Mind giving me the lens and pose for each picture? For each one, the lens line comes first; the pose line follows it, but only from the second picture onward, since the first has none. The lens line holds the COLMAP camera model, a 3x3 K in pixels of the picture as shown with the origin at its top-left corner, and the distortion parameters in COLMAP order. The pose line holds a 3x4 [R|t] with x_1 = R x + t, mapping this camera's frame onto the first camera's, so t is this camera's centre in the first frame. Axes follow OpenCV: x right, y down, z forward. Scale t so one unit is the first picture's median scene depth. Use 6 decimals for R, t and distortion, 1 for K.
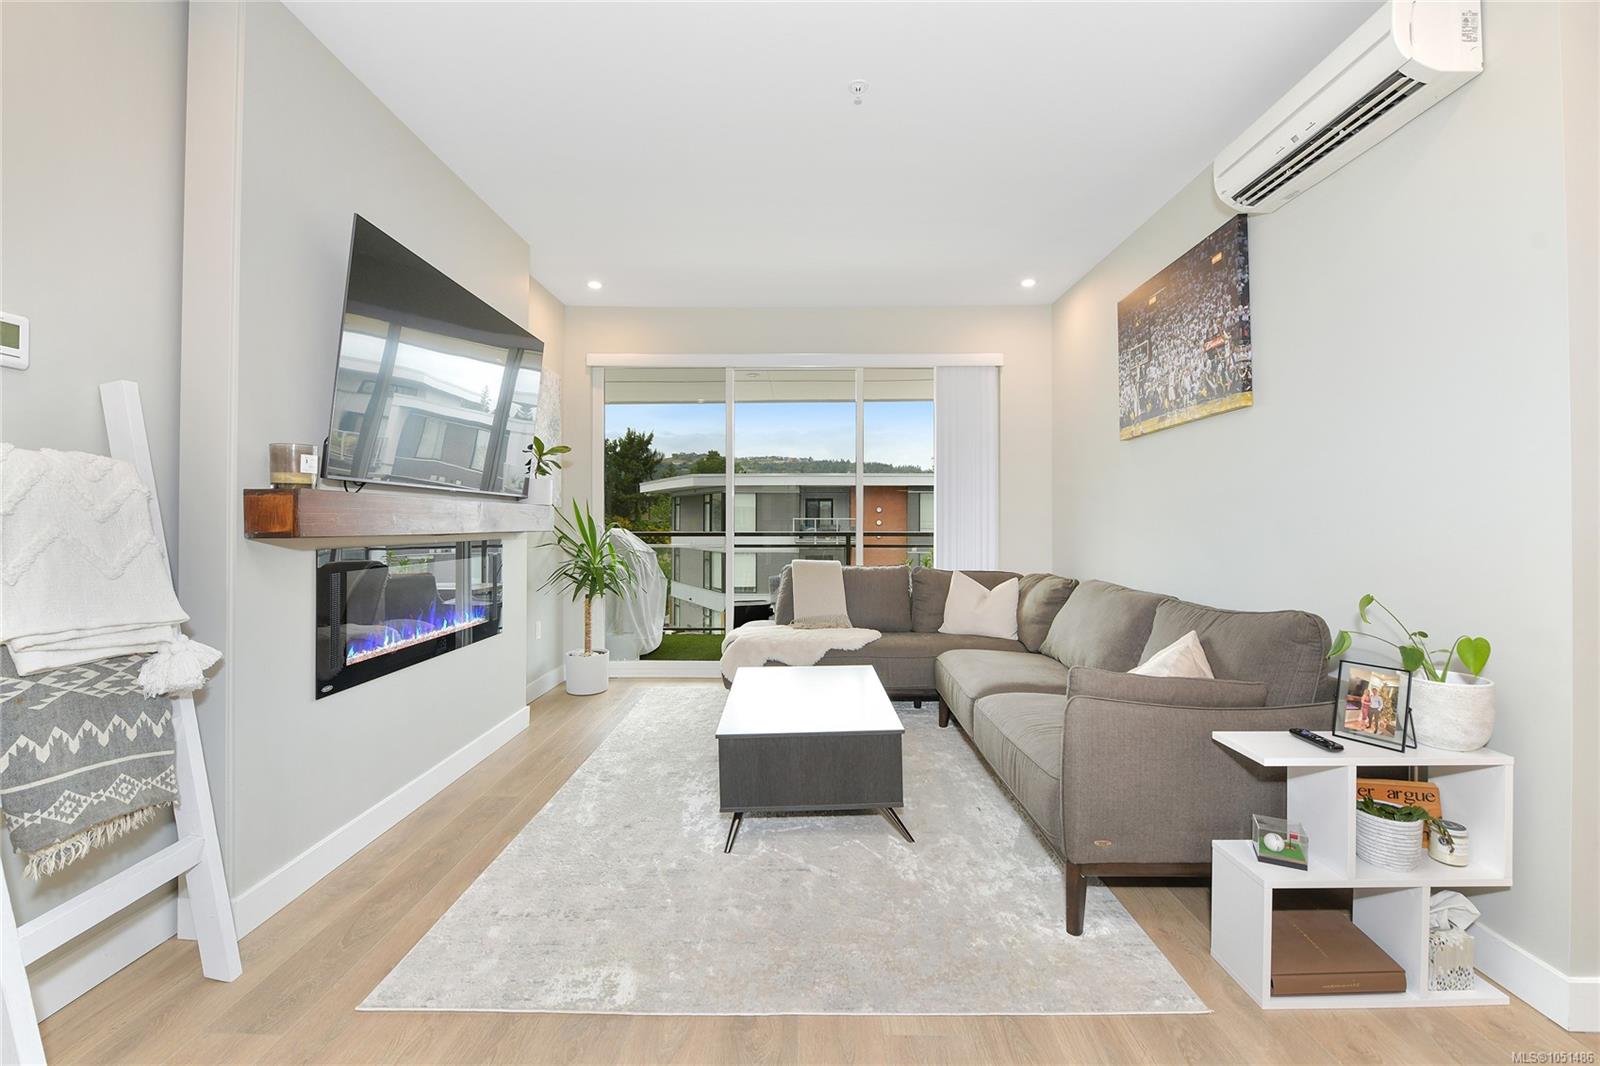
lens RADIAL K [[614.0, 0, 792.6], [0, 614.0, 514.6], [0, 0, 1]] dist [-0.009998, -0.002367]
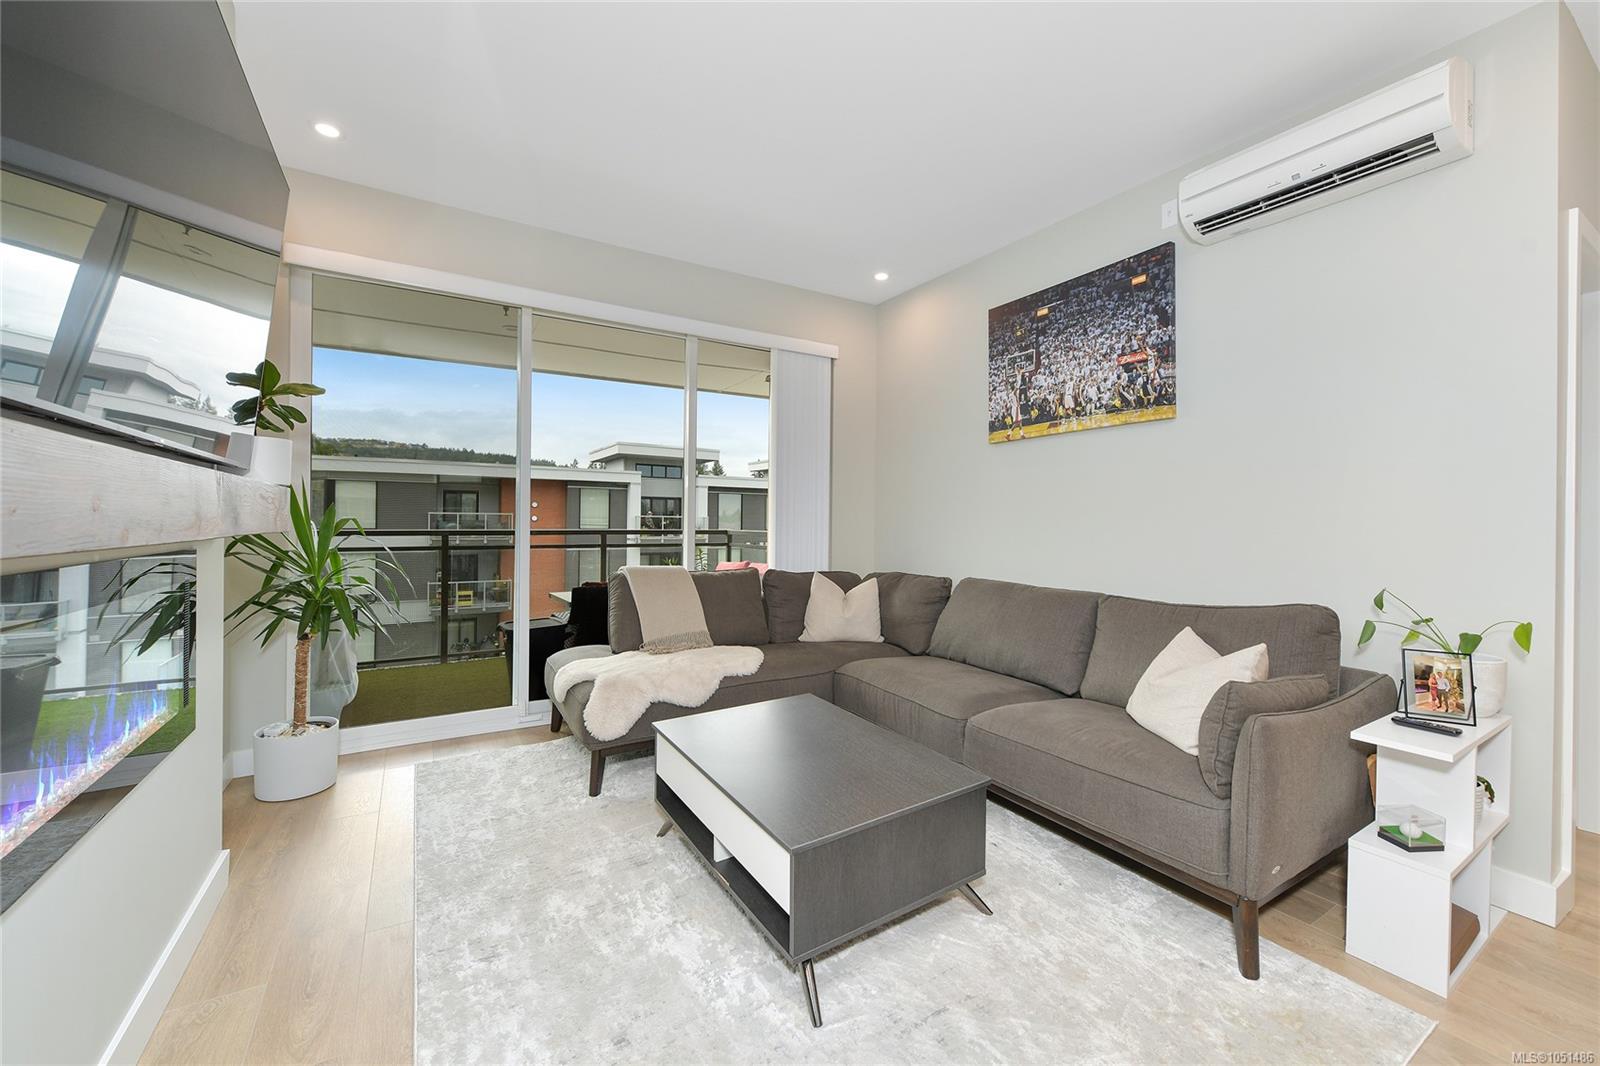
lens RADIAL K [[614.0, 0, 759.7], [0, 614.0, 511.0], [0, 0, 1]] dist [-0.009998, -0.002367]
pose [[0.859254, 0.020041, 0.511157, -0.422916], [-0.018643, 0.999795, -0.007859, 0.010806], [-0.511210, -0.002777, 0.859451, 0.403313]]
